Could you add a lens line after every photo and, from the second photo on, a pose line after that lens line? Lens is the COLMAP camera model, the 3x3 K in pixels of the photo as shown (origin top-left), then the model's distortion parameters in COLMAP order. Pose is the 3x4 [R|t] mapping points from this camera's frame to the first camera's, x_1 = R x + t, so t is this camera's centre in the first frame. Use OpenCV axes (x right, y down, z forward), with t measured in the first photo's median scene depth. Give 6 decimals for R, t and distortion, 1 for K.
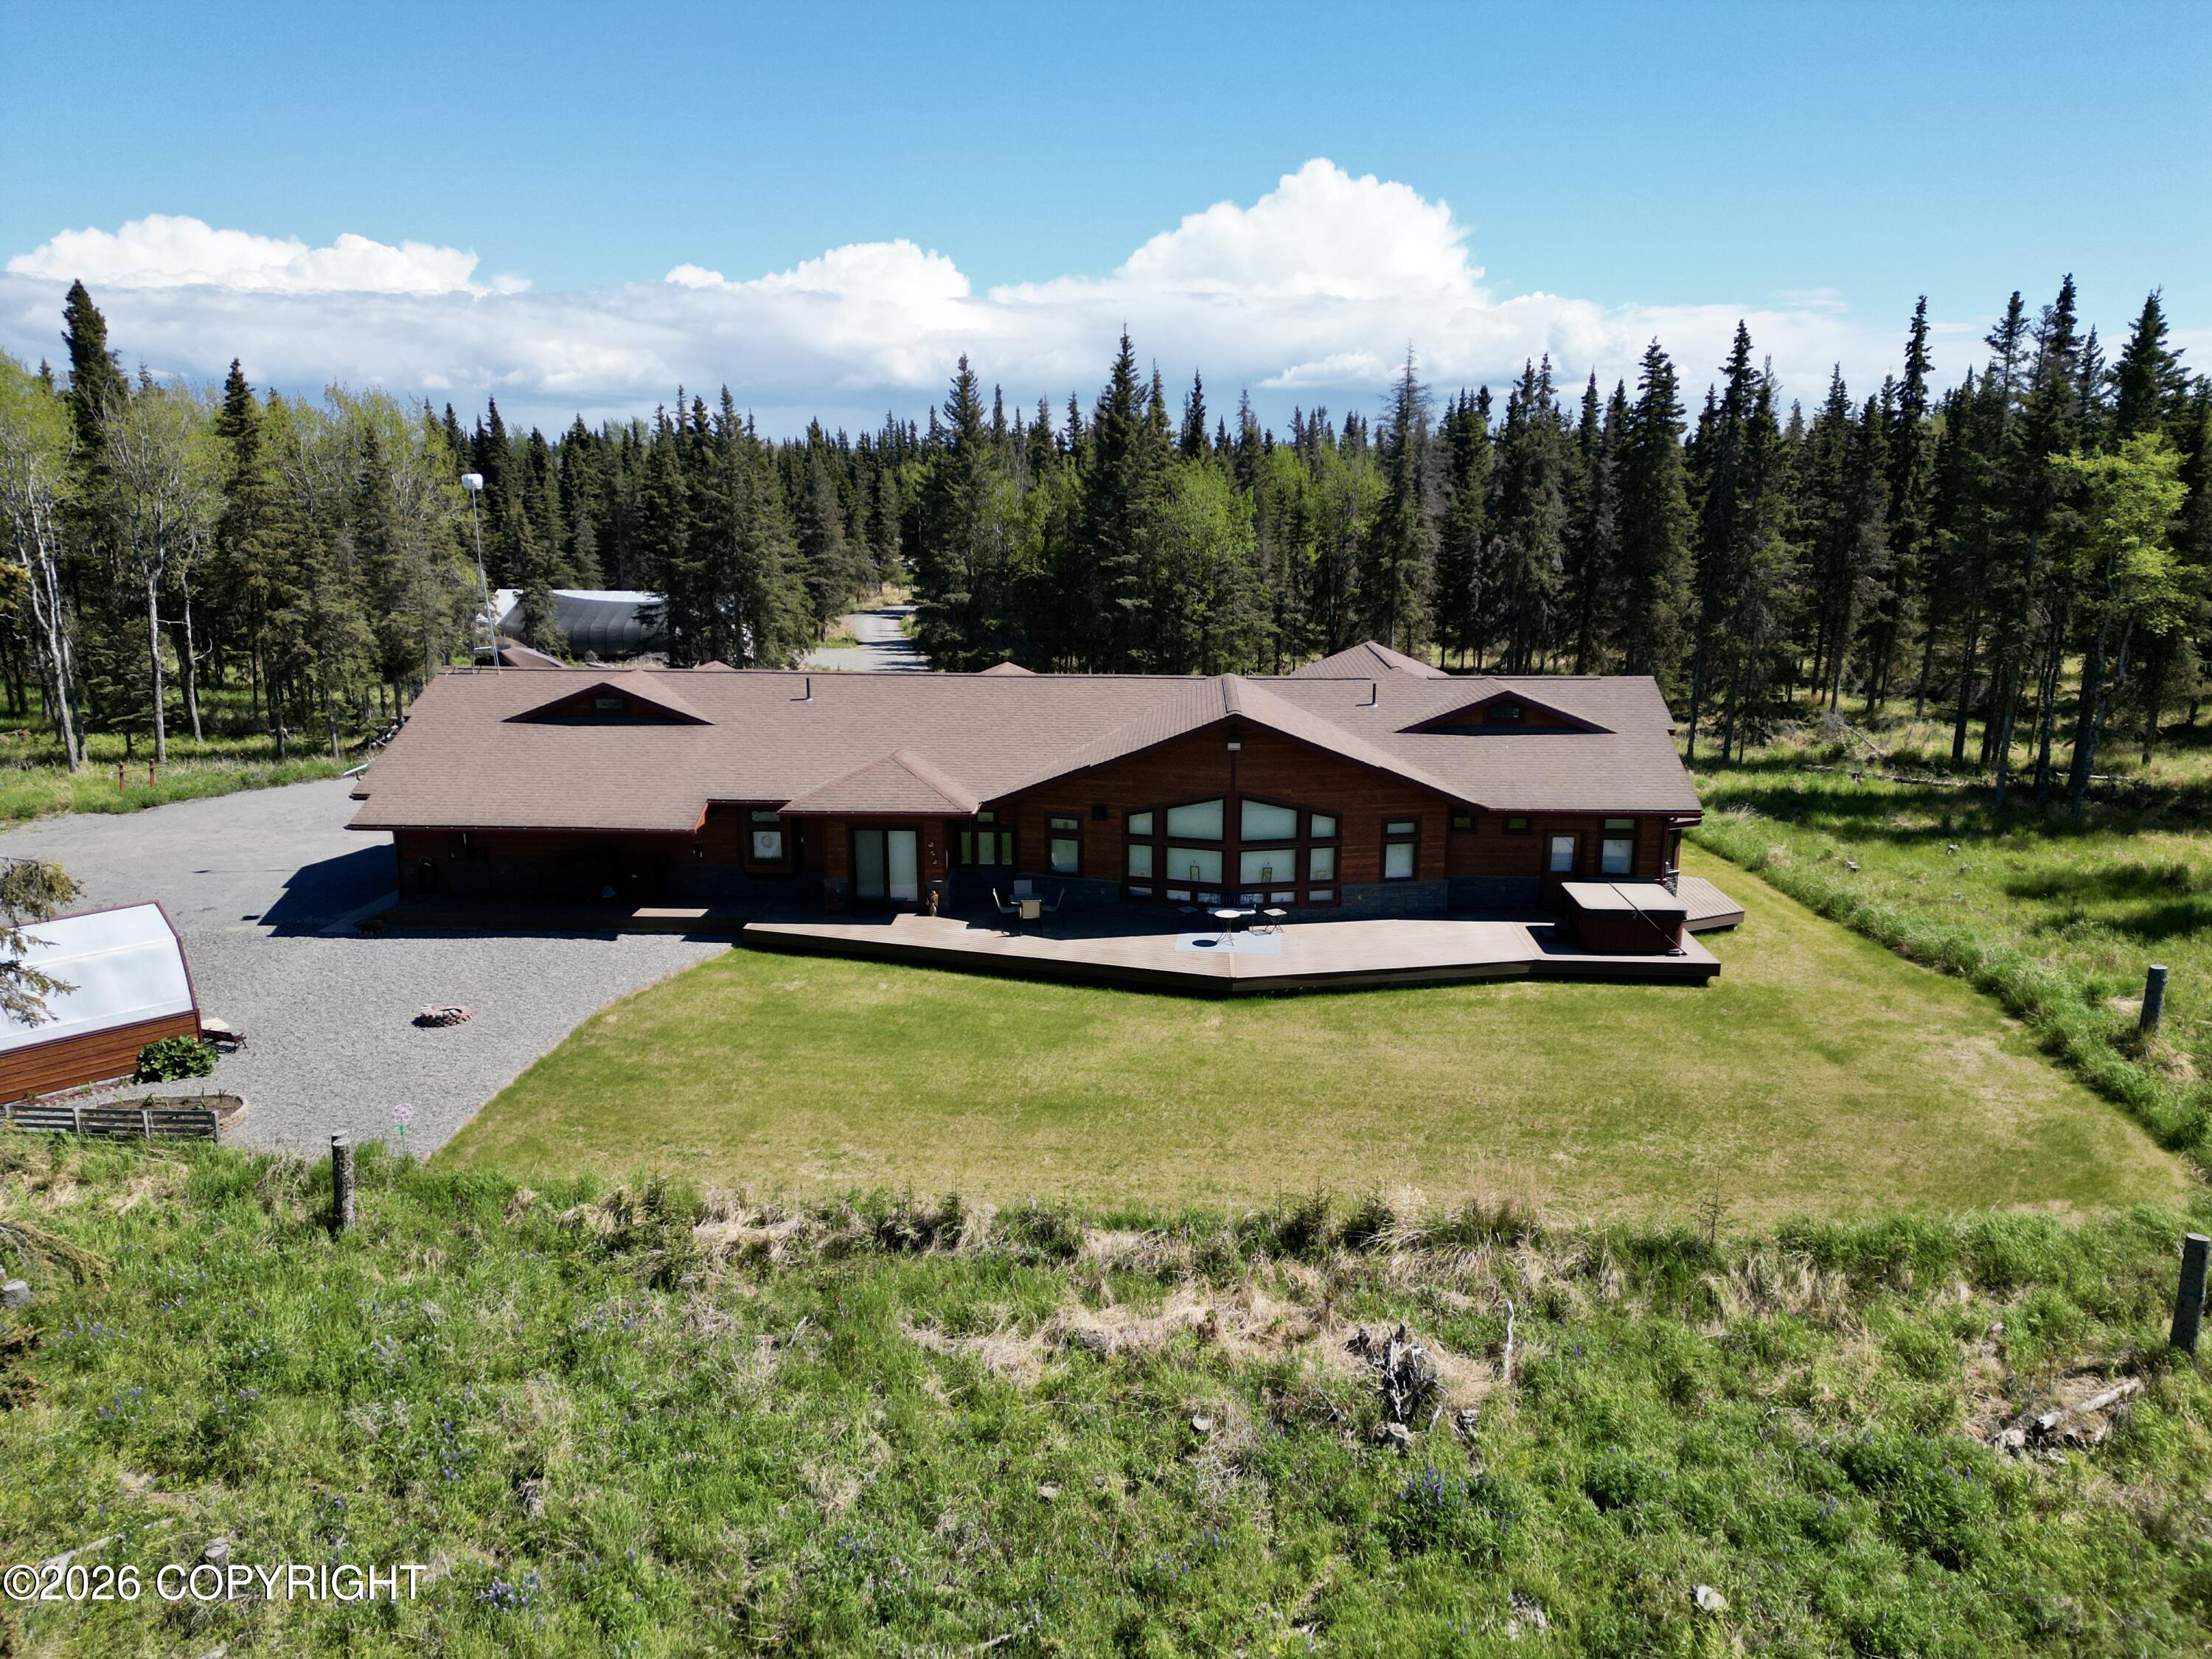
lens RADIAL K [[1536.6, 0, 1108.1], [0, 1536.6, 832.7], [0, 0, 1]] dist [0.110738, -0.131694]
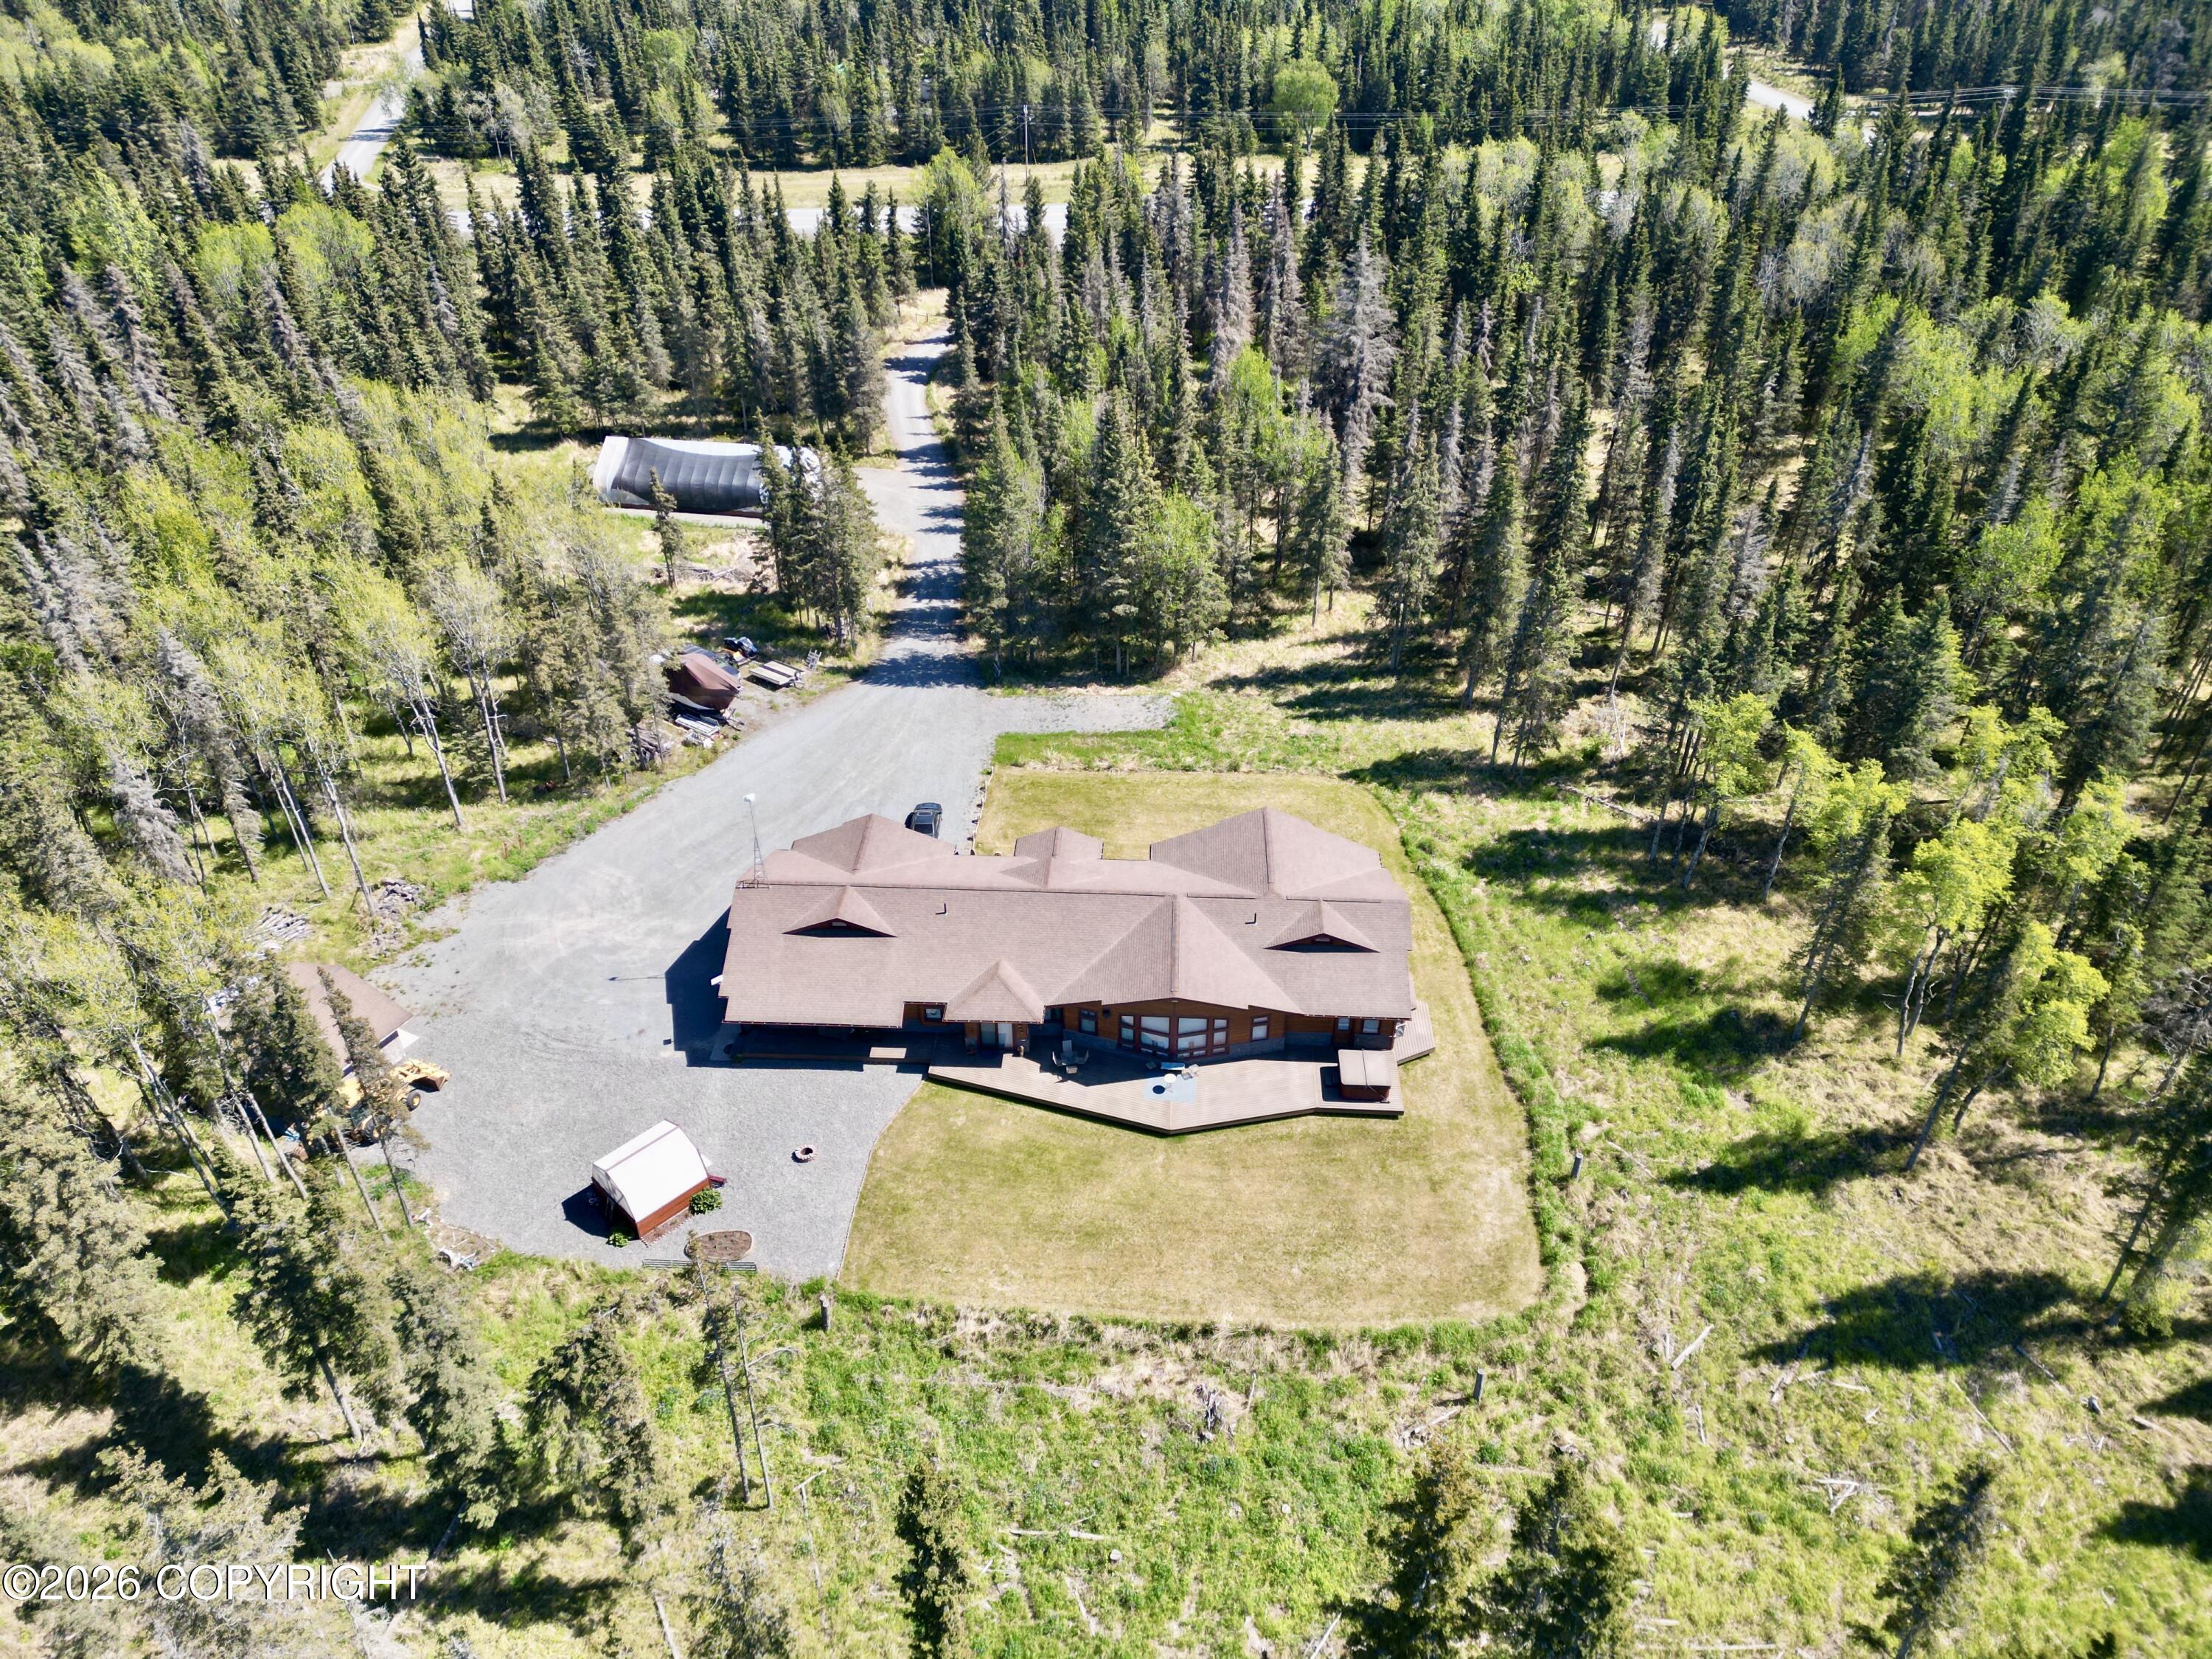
lens RADIAL K [[1541.2, 0, 1106.0], [0, 1541.2, 829.5], [0, 0, 1]] dist [0.087961, -0.085537]
pose [[0.999988, -0.004832, -0.000182, -0.004910], [0.004540, 0.925421, 0.378914, -1.039605], [-0.001662, -0.378910, 0.925432, -0.769080]]
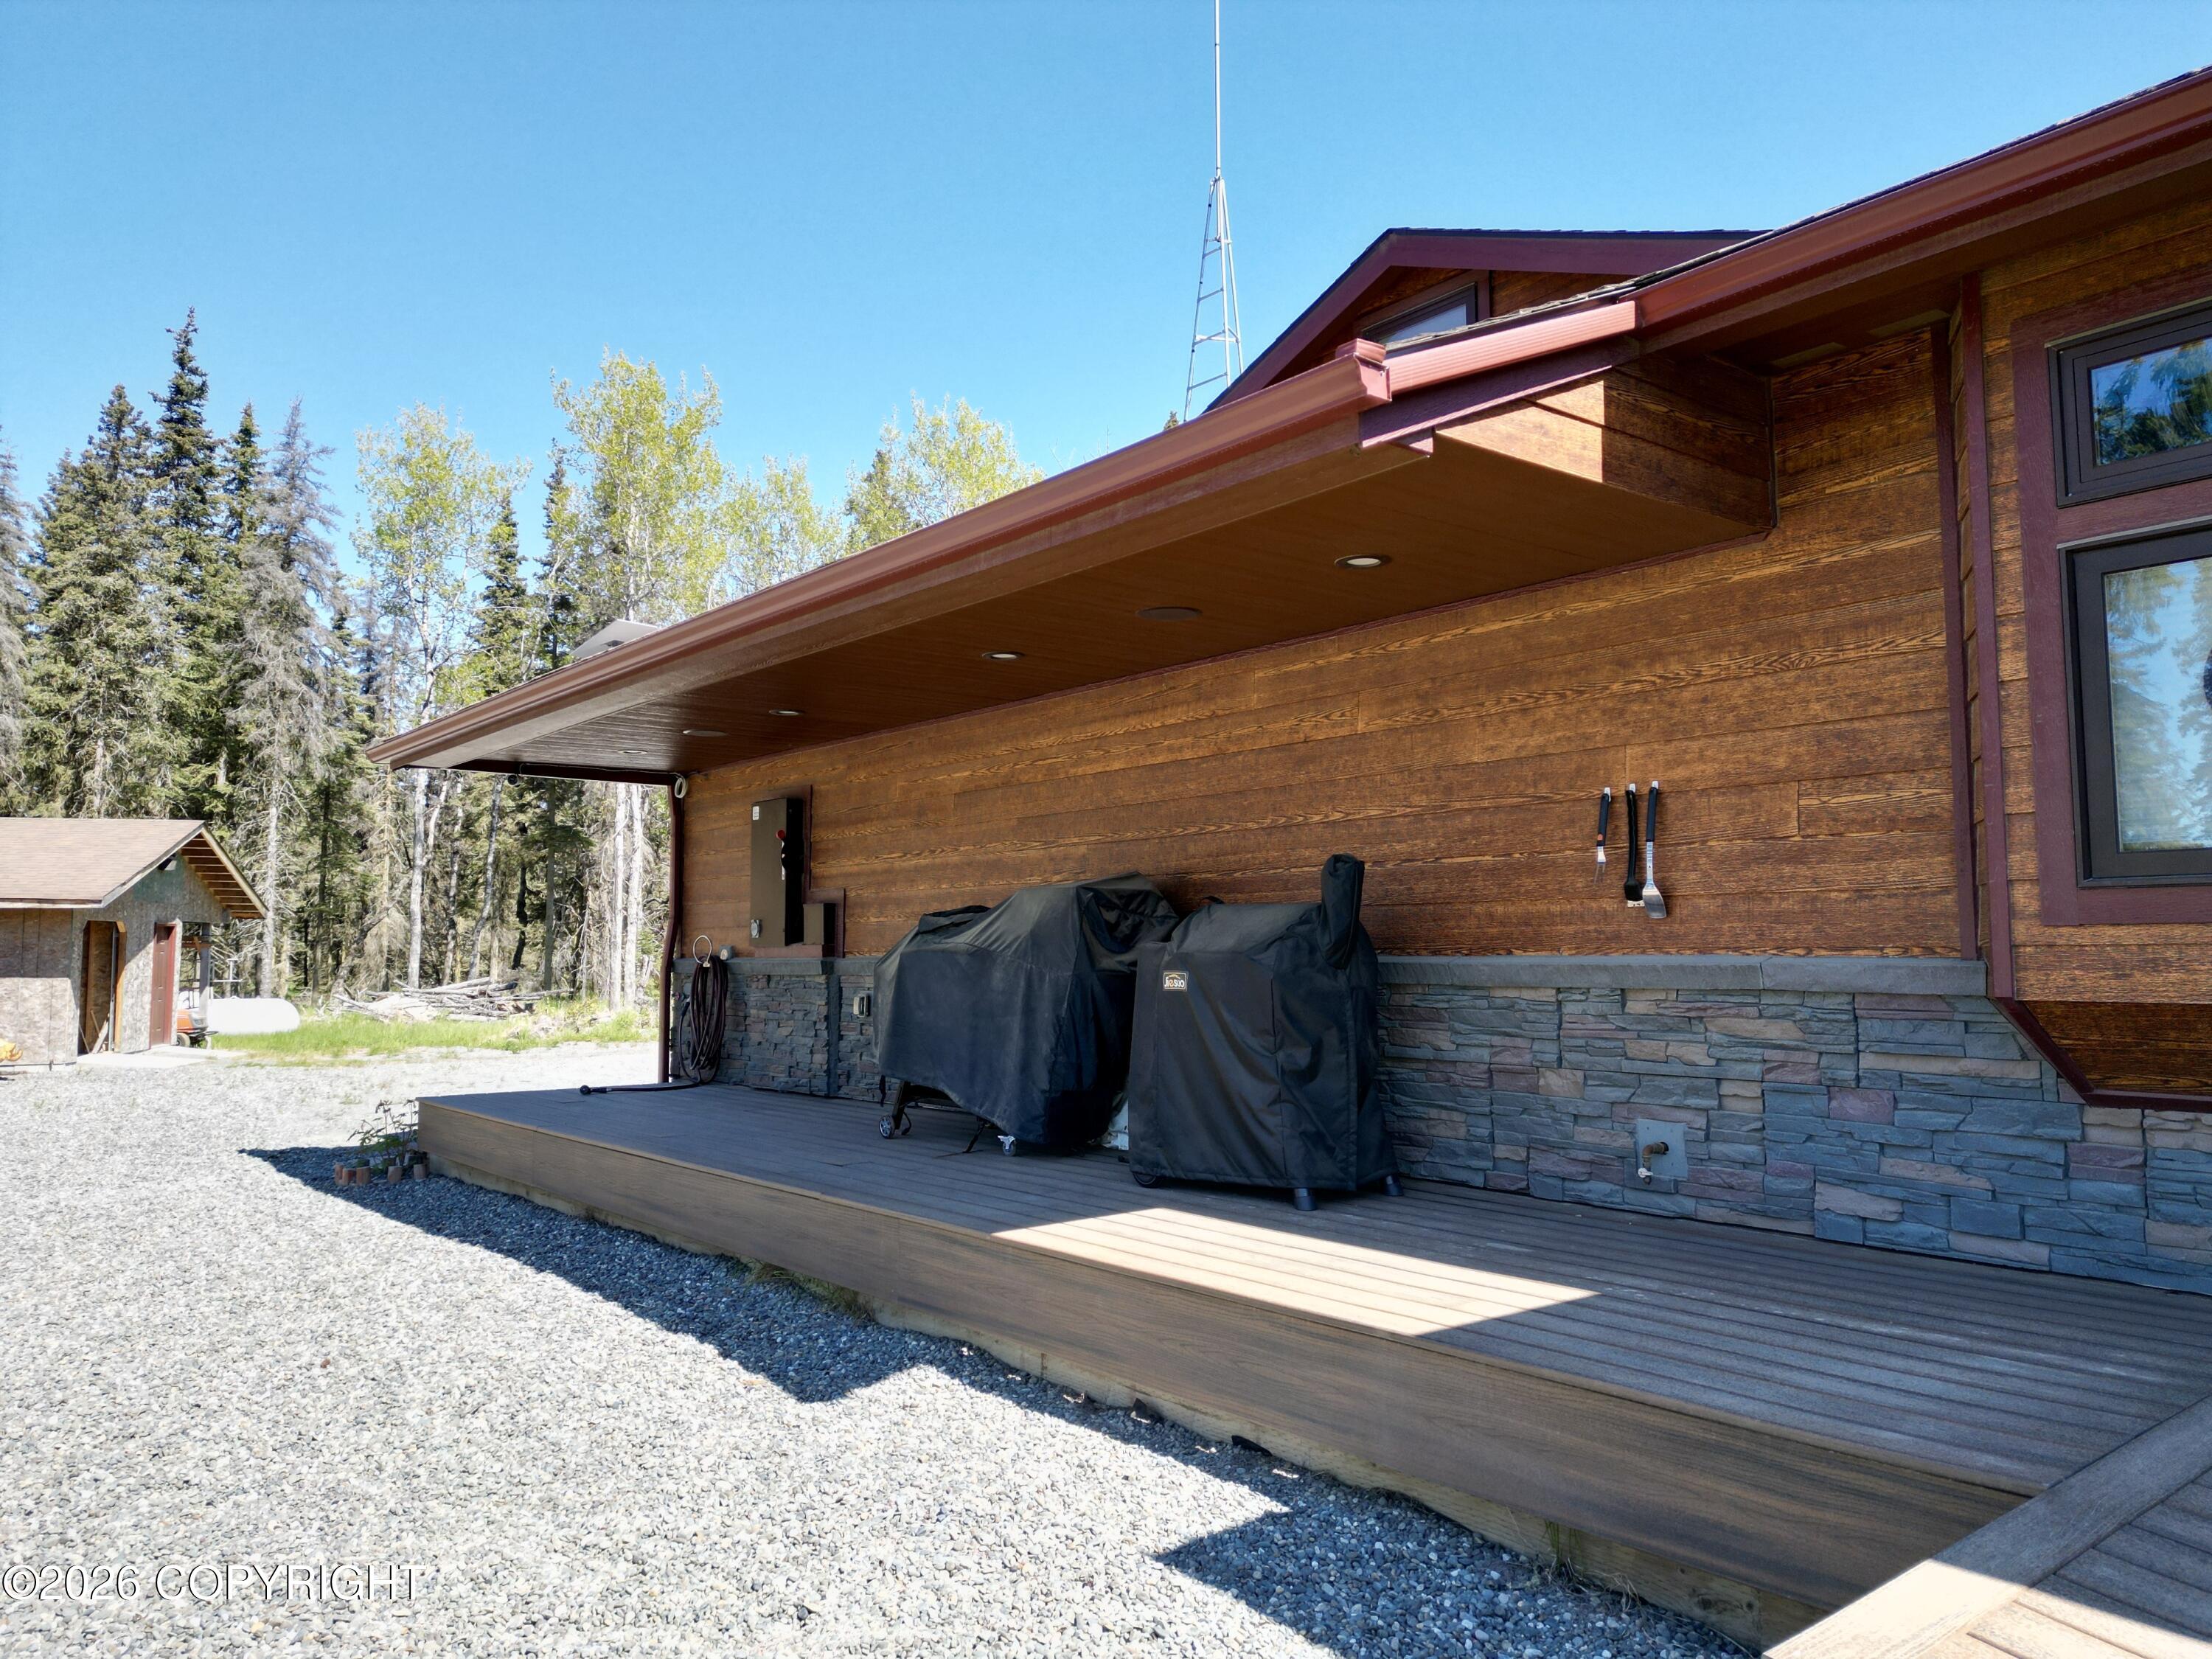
lens RADIAL K [[1541.2, 0, 1106.0], [0, 1541.2, 829.5], [0, 0, 1]] dist [0.087961, -0.085537]
pose [[0.672168, -0.064491, -0.737584, -0.222367], [-0.162440, 0.959083, -0.231891, 0.054074], [0.722359, 0.275683, 0.634189, 0.995969]]
